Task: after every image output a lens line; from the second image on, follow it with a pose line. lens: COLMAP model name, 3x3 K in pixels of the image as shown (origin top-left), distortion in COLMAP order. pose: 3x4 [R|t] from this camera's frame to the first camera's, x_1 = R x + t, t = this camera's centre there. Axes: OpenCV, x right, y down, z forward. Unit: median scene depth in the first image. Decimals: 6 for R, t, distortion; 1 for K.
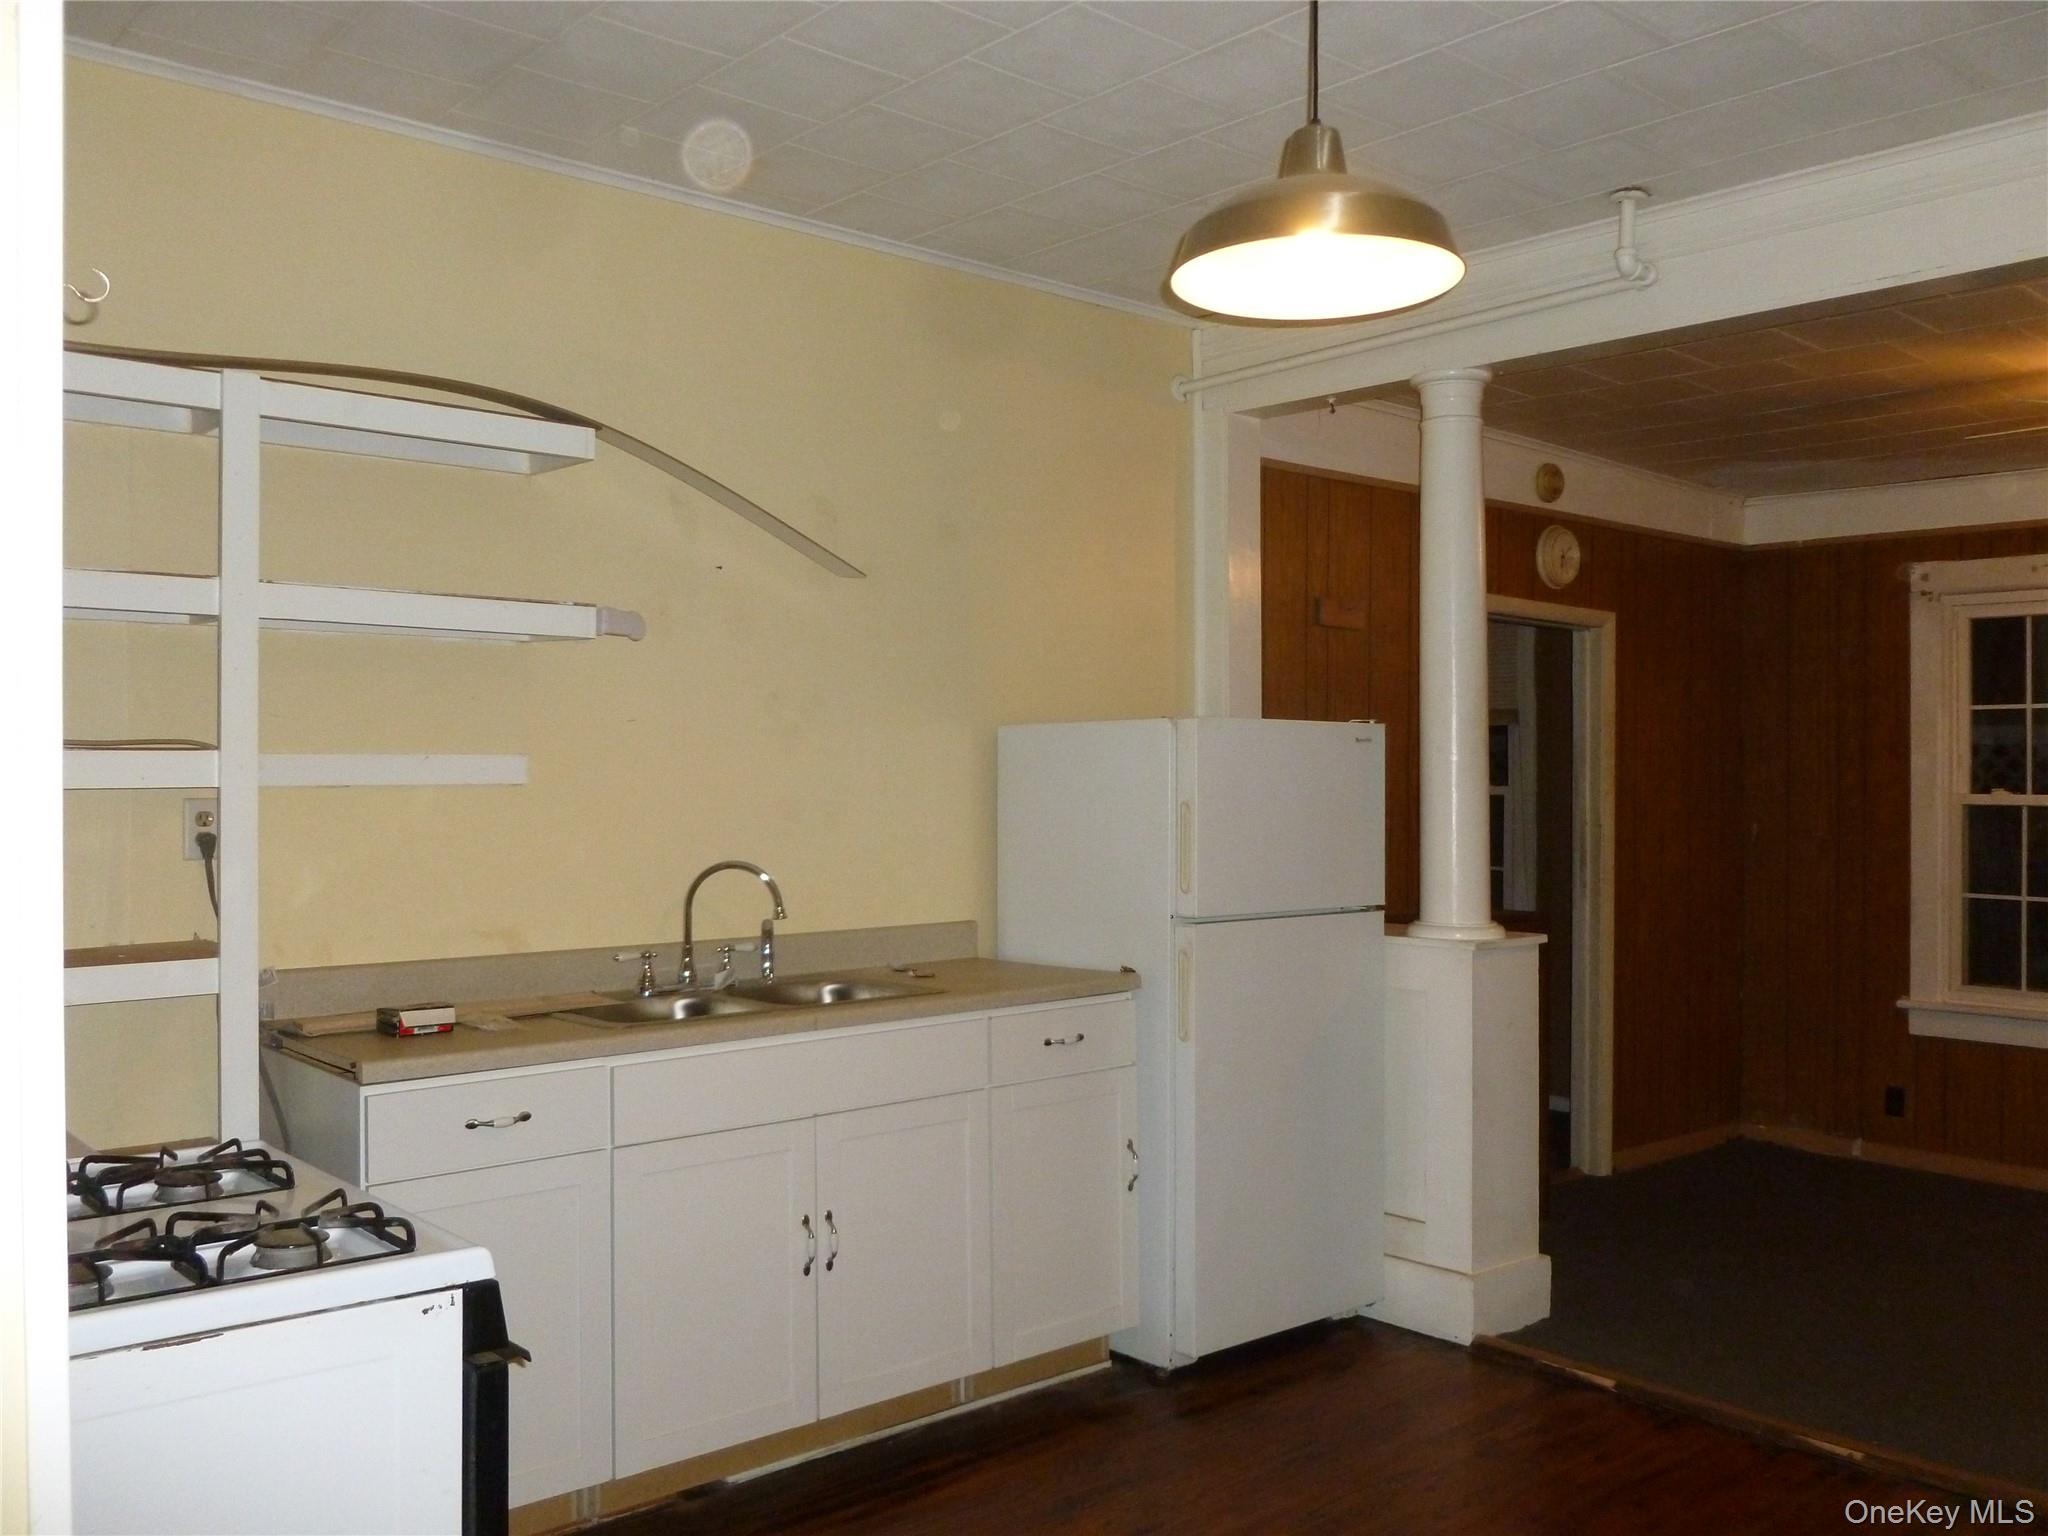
lens RADIAL K [[1759.2, 0, 1026.8], [0, 1759.2, 765.5], [0, 0, 1]] dist [-0.001839, -0.022231]
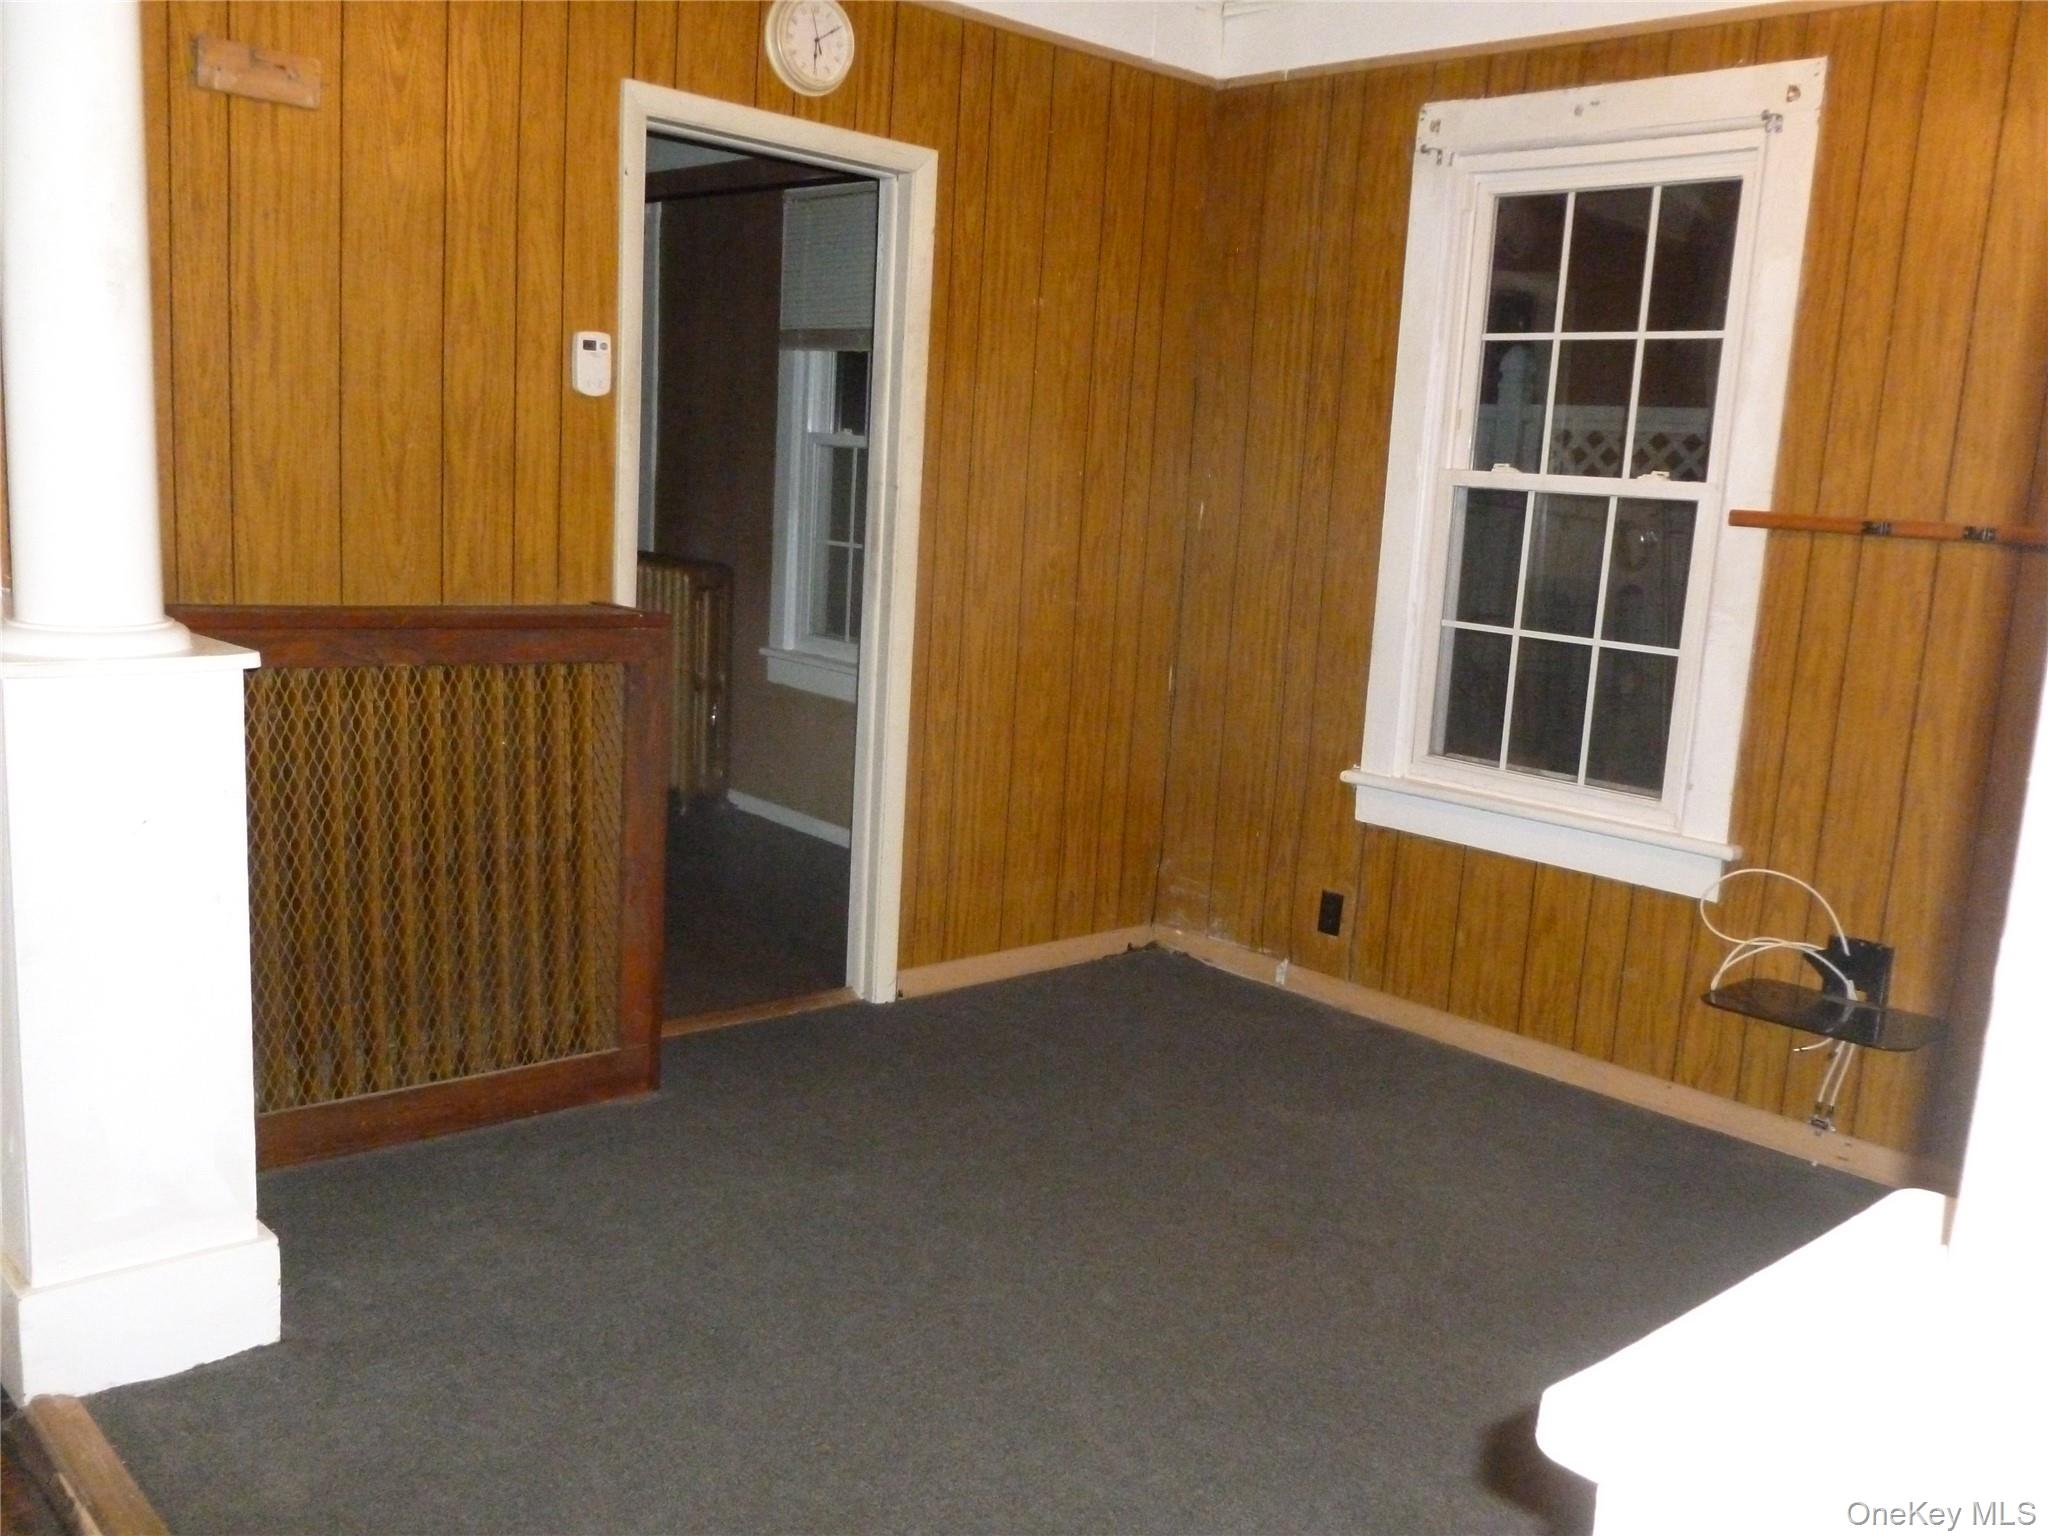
lens RADIAL K [[1759.2, 0, 1018.5], [0, 1759.2, 771.8], [0, 0, 1]] dist [-0.001839, -0.022231]
pose [[0.998043, 0.045753, 0.042625, 0.345135], [-0.052606, 0.982844, 0.176777, 0.019514], [-0.033806, -0.178673, 0.983328, 0.333782]]
